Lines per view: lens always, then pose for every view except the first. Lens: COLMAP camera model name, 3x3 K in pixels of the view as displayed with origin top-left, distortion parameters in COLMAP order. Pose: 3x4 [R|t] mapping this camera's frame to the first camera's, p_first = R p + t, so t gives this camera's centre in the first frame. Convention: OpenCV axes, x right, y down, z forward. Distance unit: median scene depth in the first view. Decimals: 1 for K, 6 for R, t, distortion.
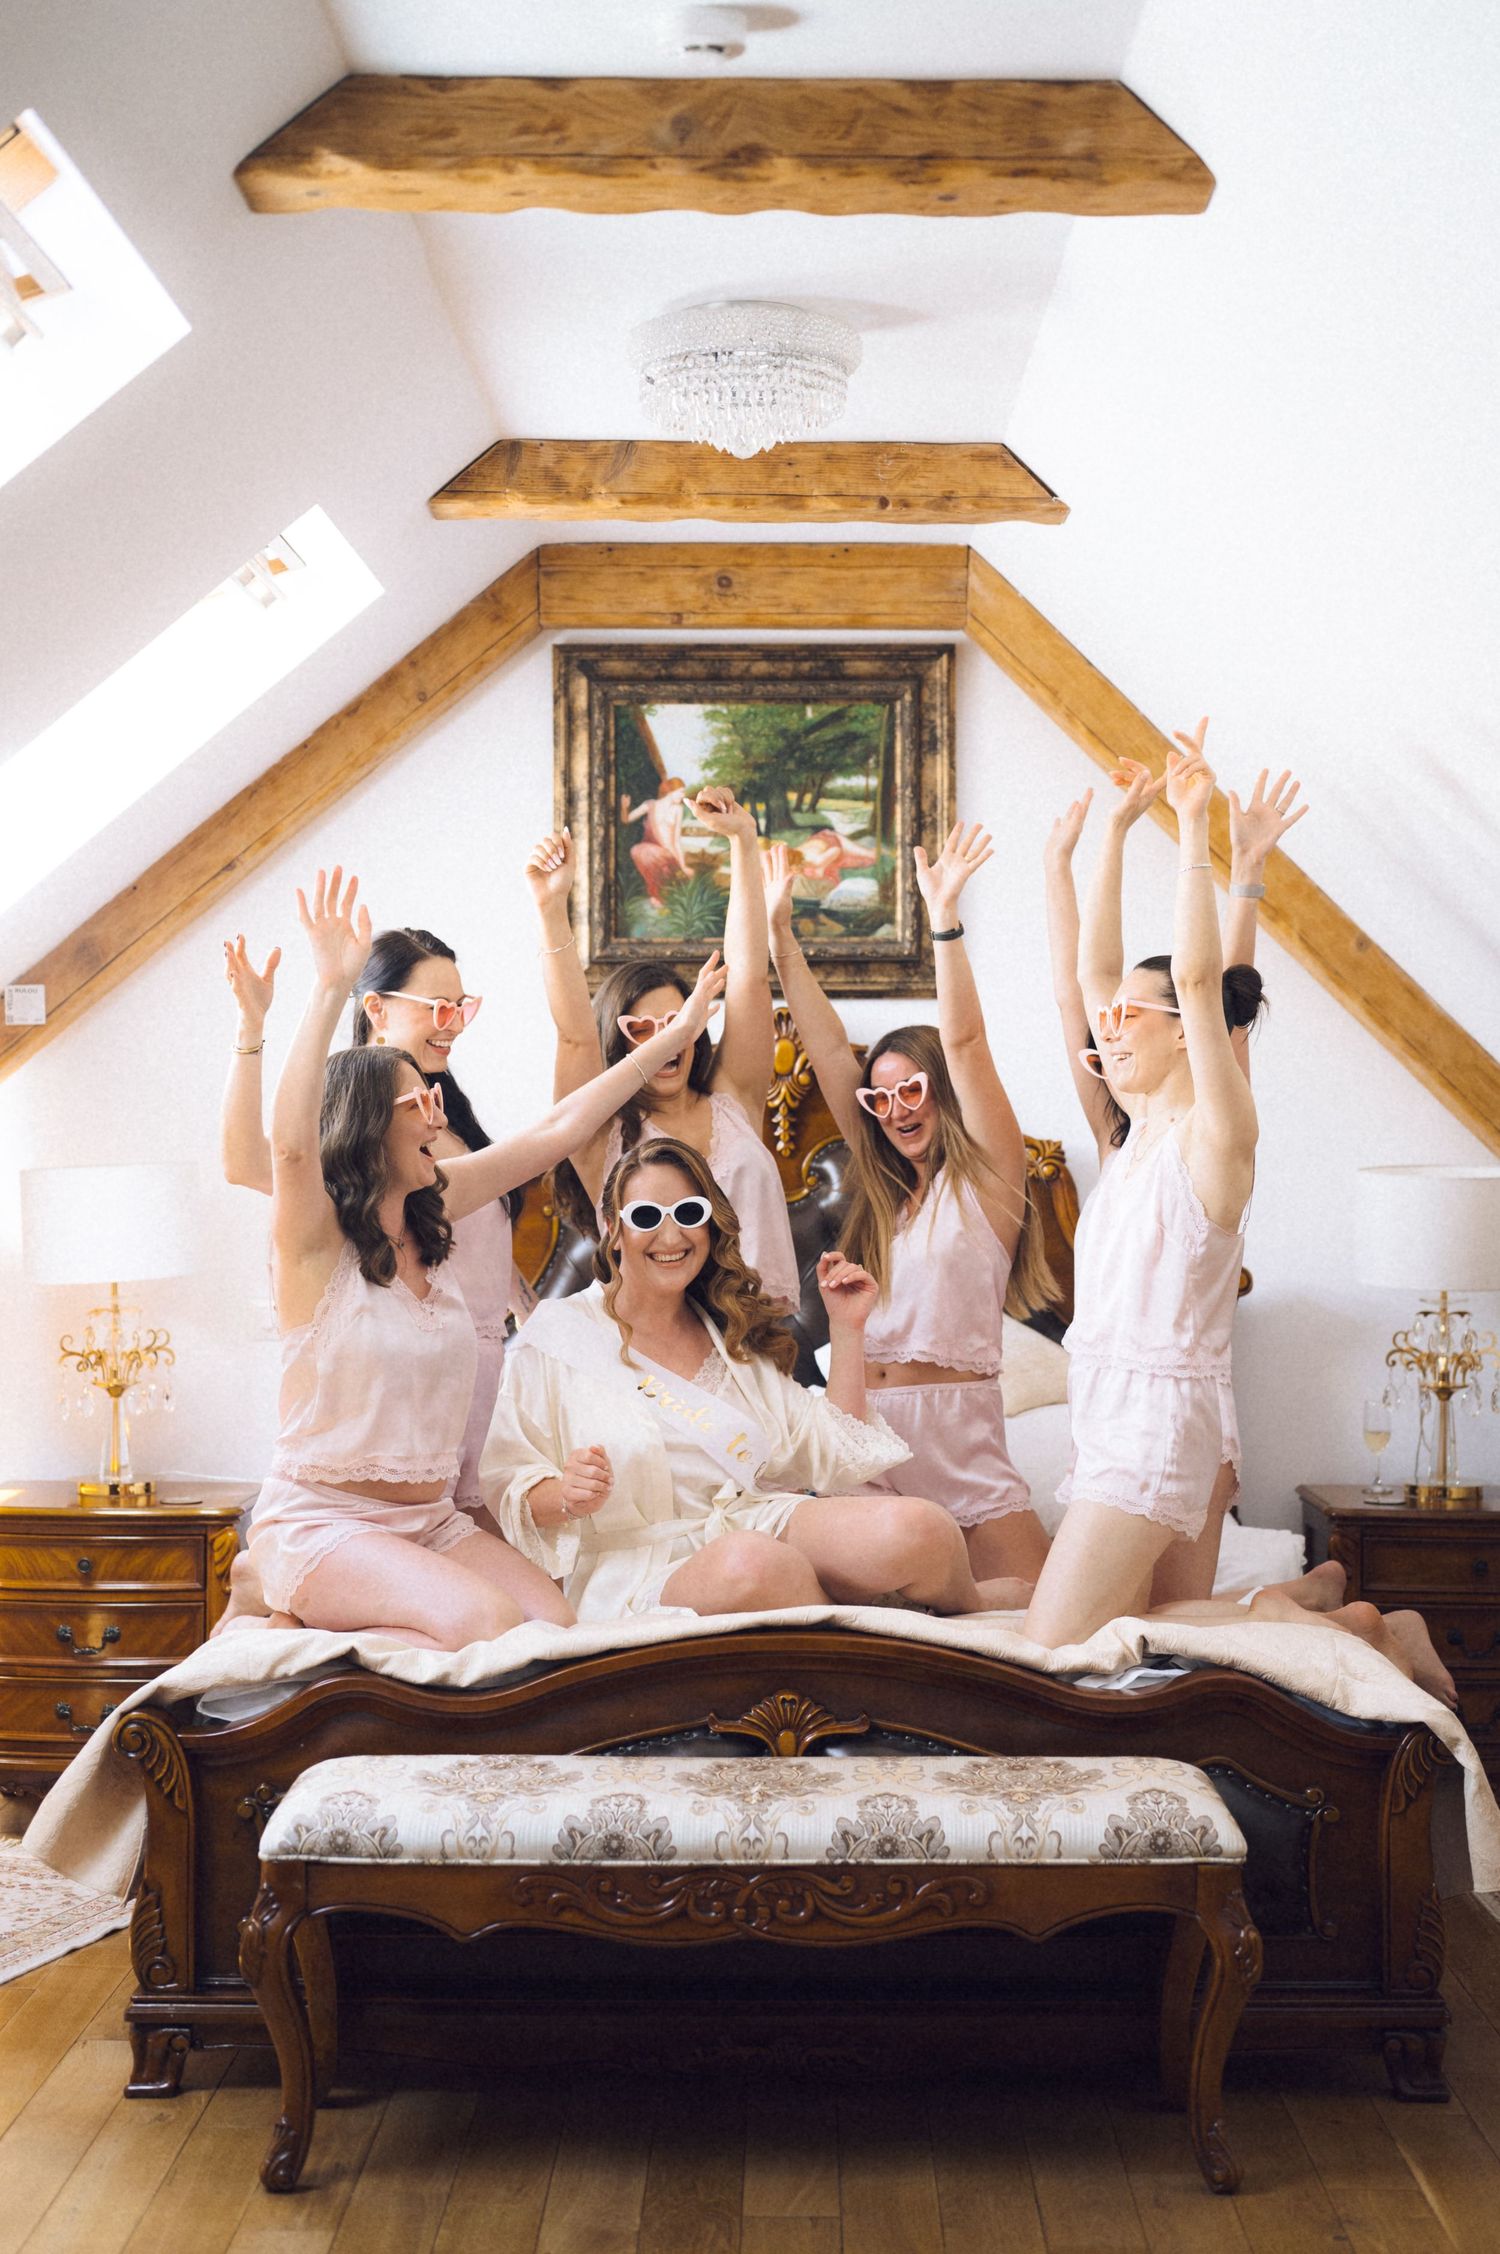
lens RADIAL K [[3344.6, 0, 680.1], [0, 3344.6, 1183.5], [0, 0, 1]] dist [-0.001886, 0.020896]
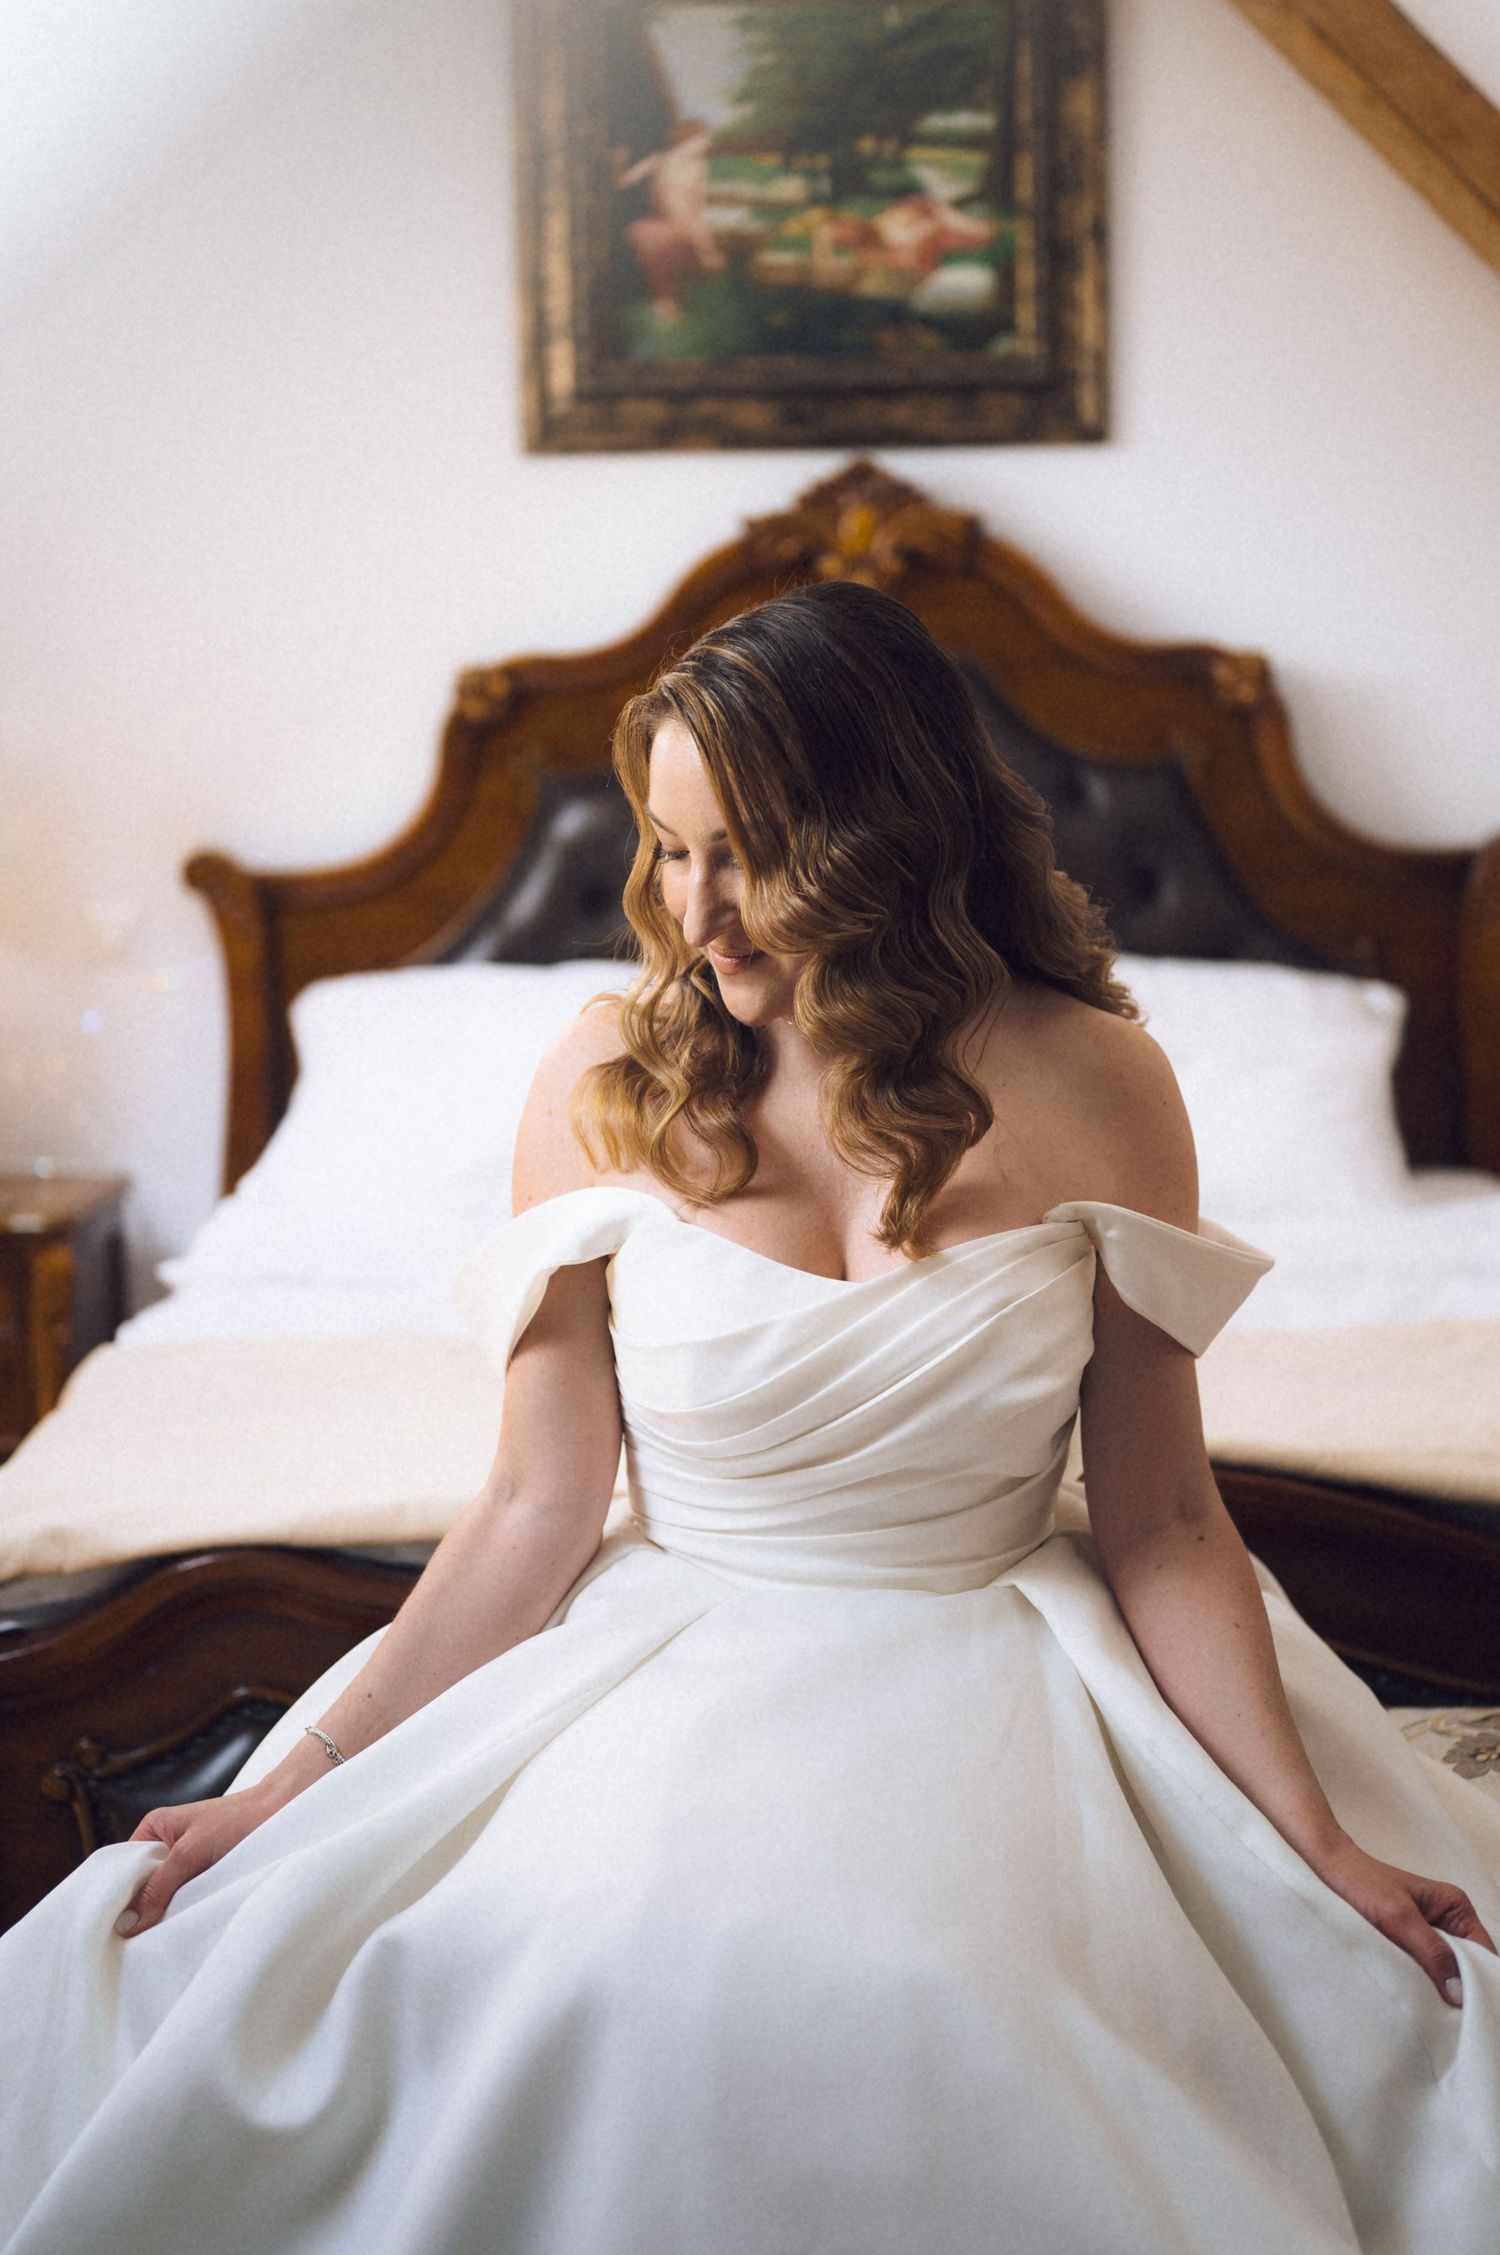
lens RADIAL K [[3390.5, 0, 643.2], [0, 3390.5, 1129.5], [0, 0, 1]] dist [-0.009641, -0.039757]
pose [[0.999698, -0.021444, 0.011966, -0.024525], [0.020226, 0.995366, 0.094011, 0.017435], [-0.013927, -0.093741, 0.995499, 0.308432]]
